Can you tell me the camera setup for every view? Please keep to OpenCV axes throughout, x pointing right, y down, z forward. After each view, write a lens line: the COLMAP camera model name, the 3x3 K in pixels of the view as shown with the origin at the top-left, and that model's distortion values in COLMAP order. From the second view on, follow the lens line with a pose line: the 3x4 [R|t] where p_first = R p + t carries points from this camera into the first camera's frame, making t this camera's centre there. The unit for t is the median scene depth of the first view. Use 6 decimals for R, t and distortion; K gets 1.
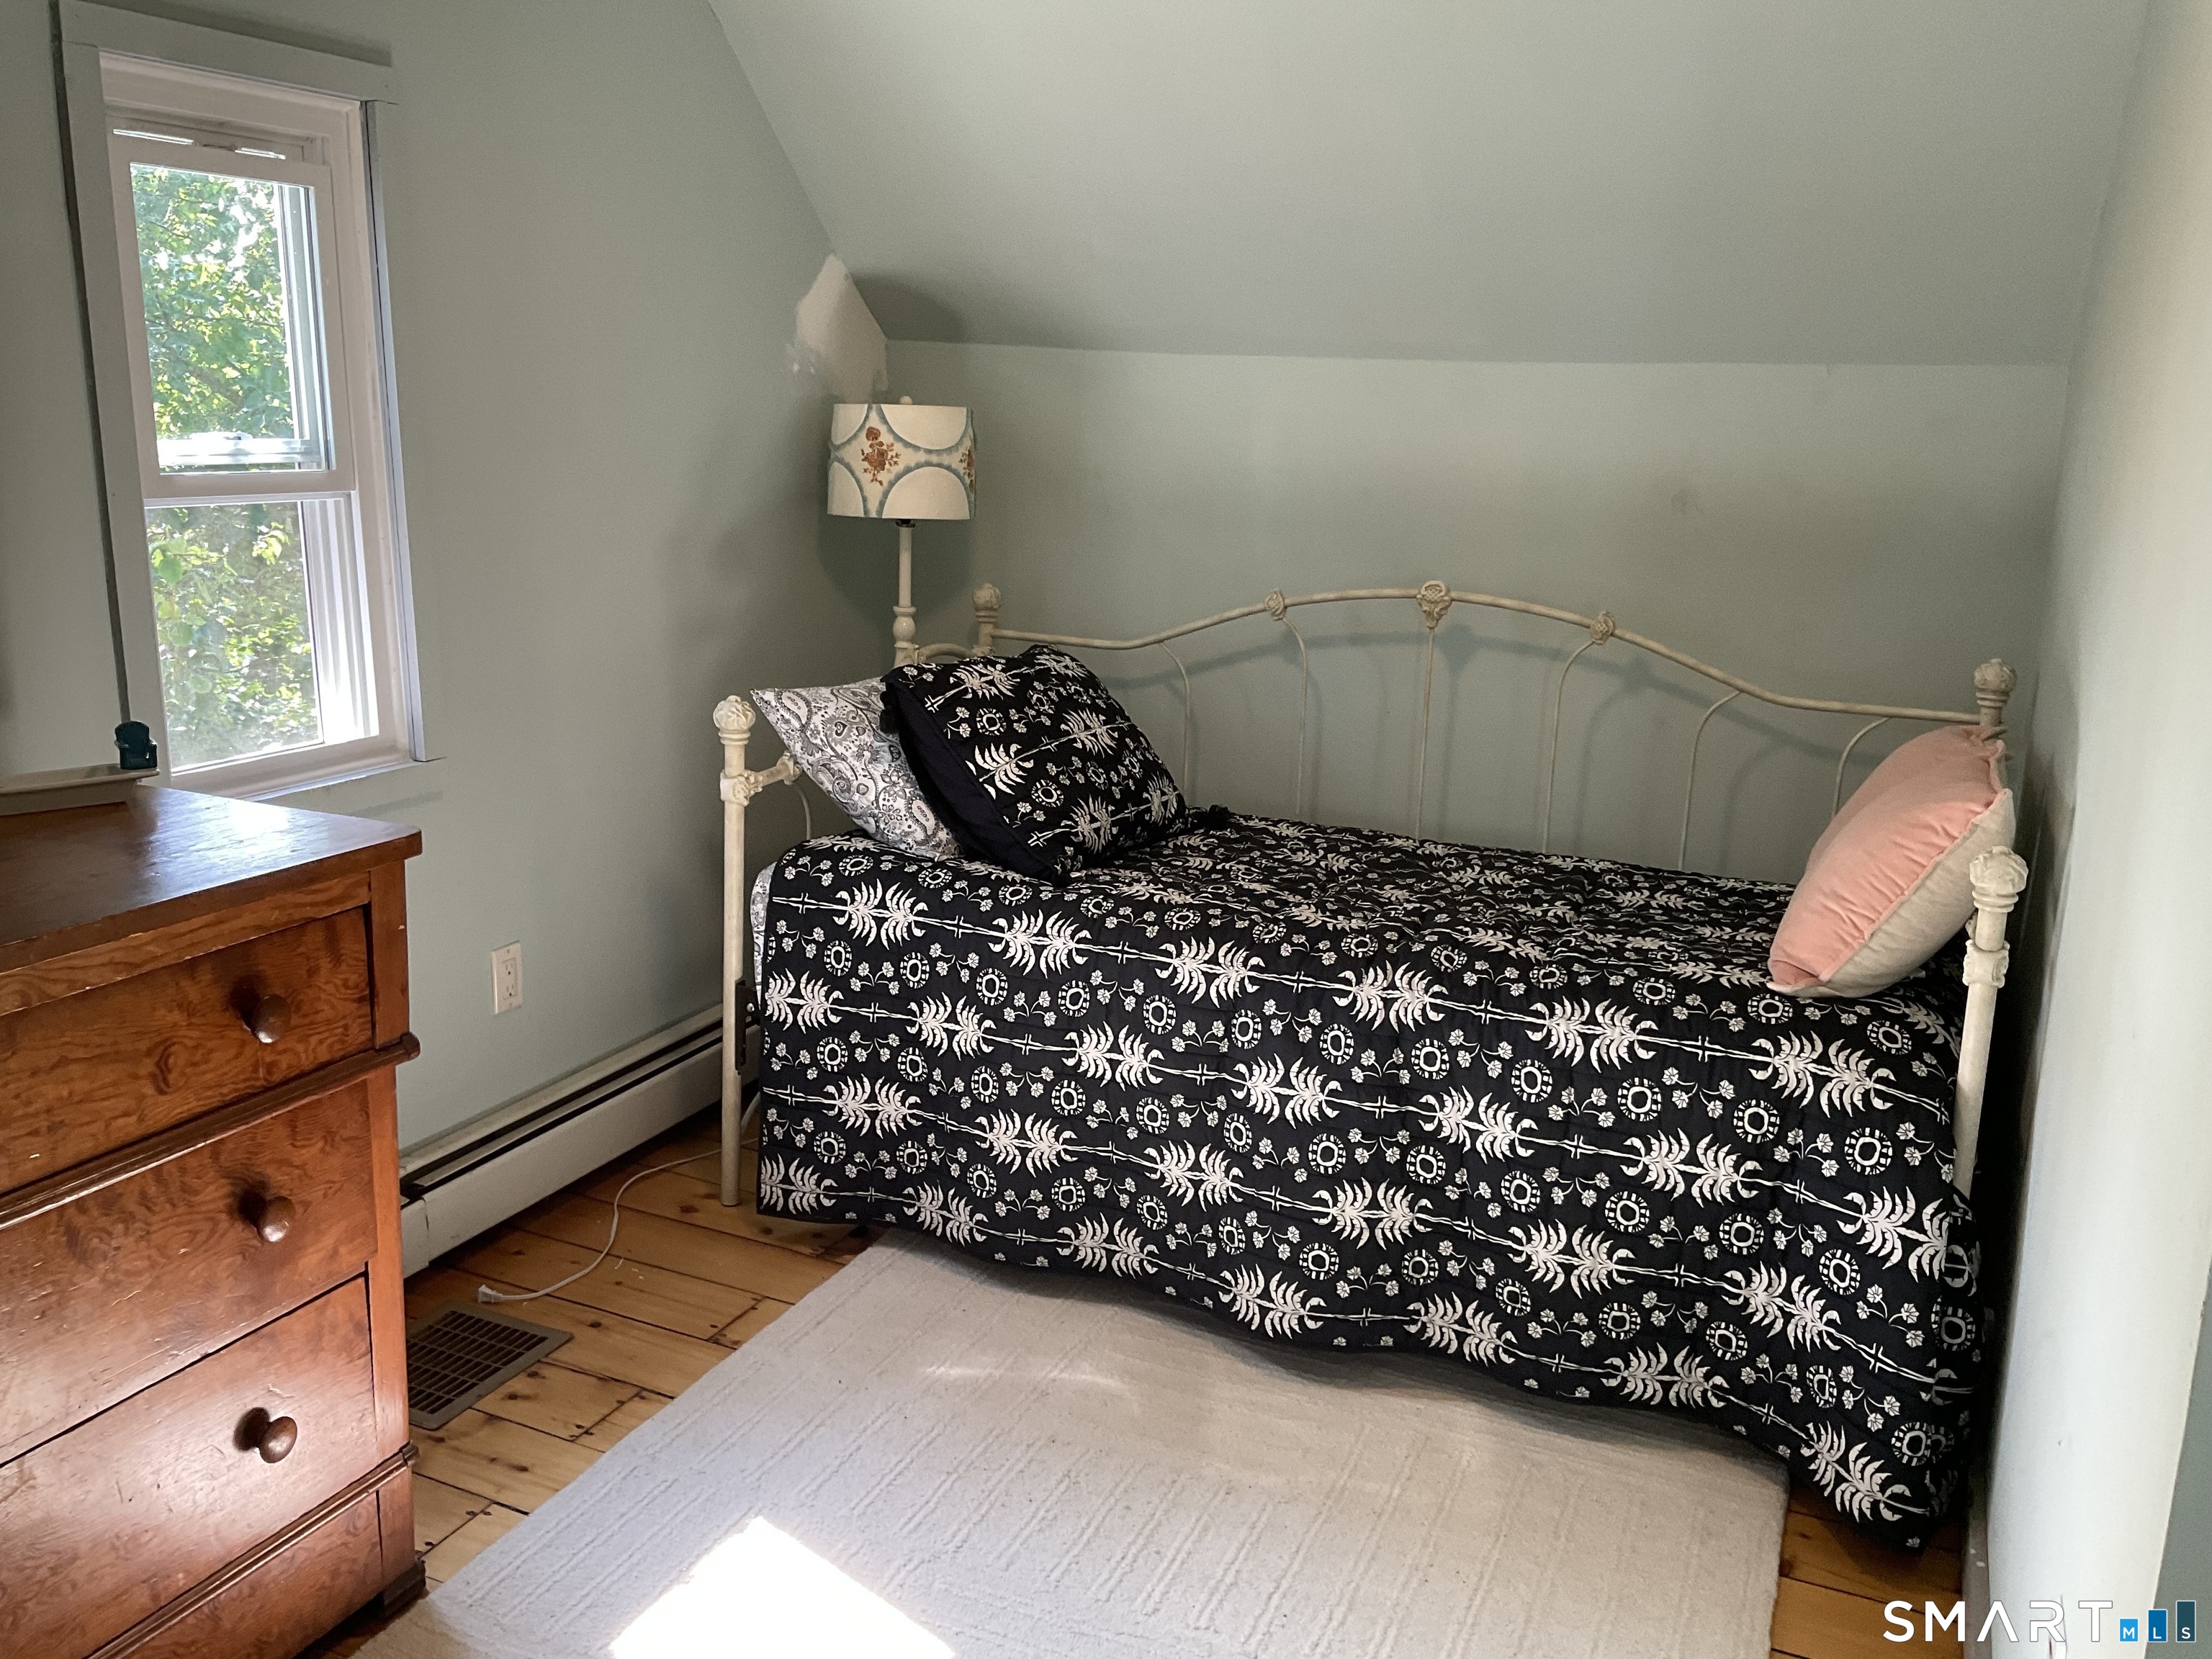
lens RADIAL K [[1849.5, 0, 1085.9], [0, 1849.5, 823.6], [0, 0, 1]] dist [0.138696, -0.263715]
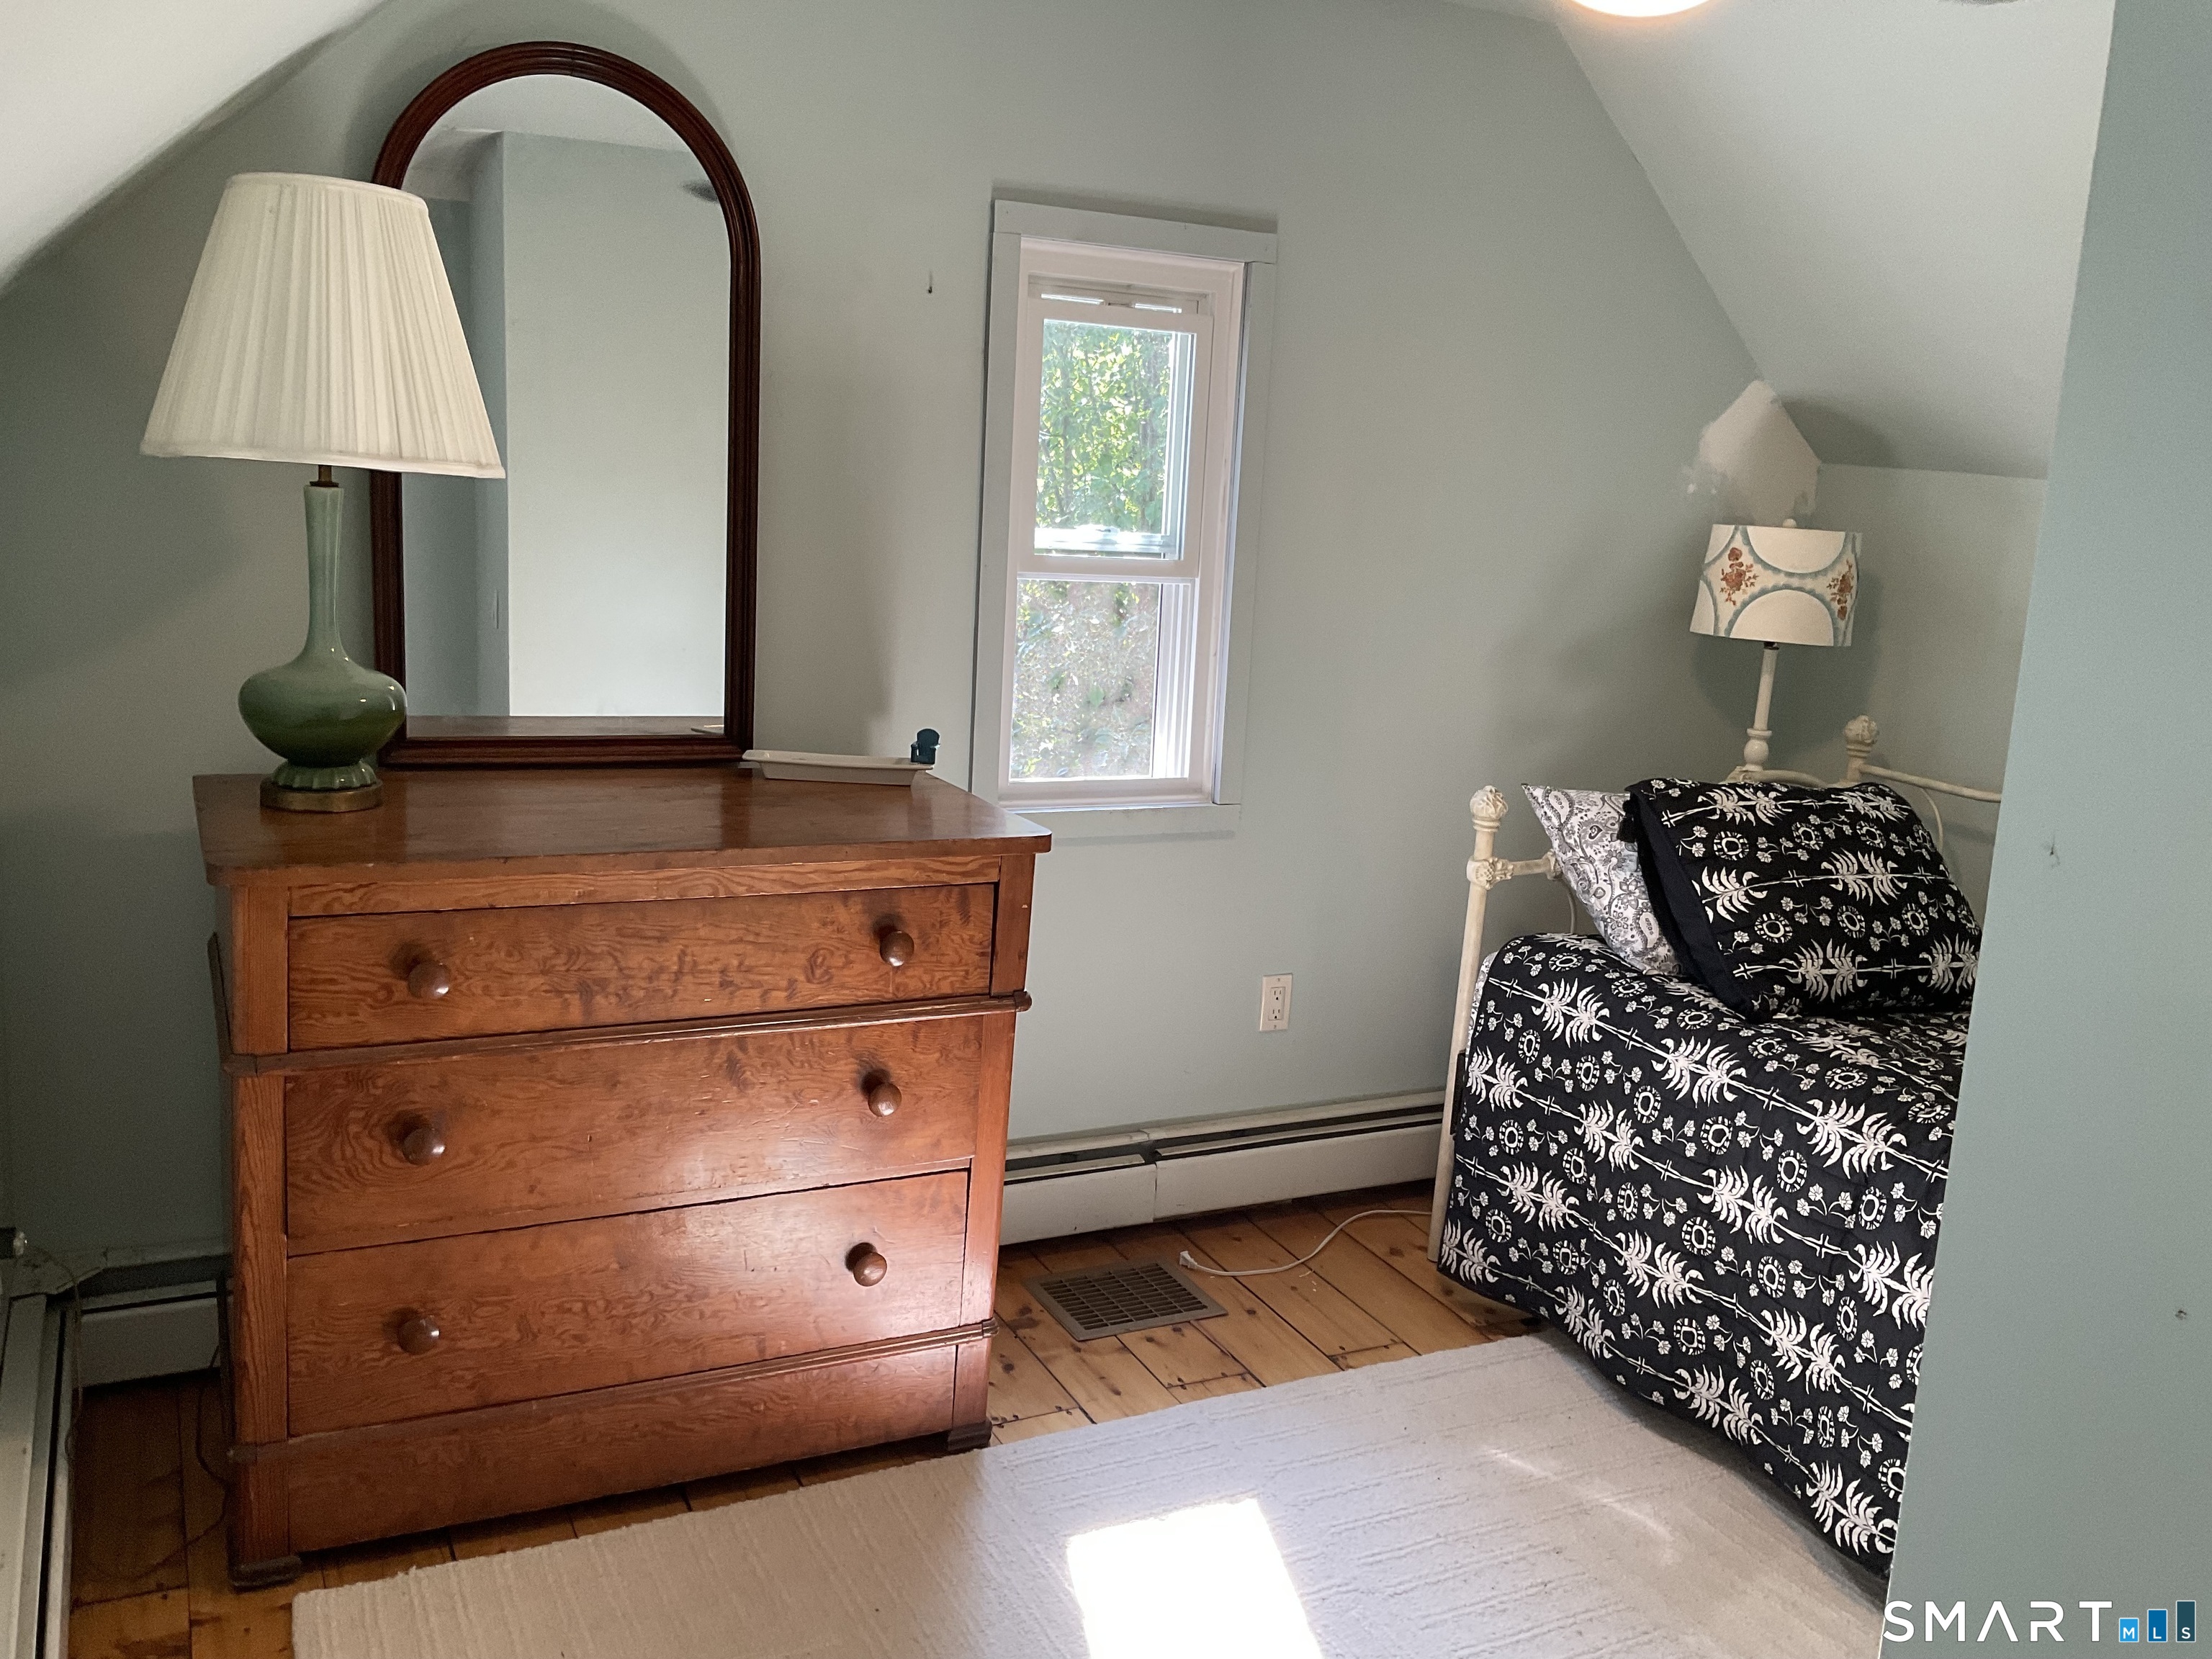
lens RADIAL K [[1849.5, 0, 1085.9], [0, 1849.5, 823.6], [0, 0, 1]] dist [0.138696, -0.263715]
pose [[0.779599, 0.142580, -0.609833, 0.297047], [-0.180010, 0.983665, -0.000139, -0.005297], [0.599851, 0.109885, 0.792530, 0.011608]]
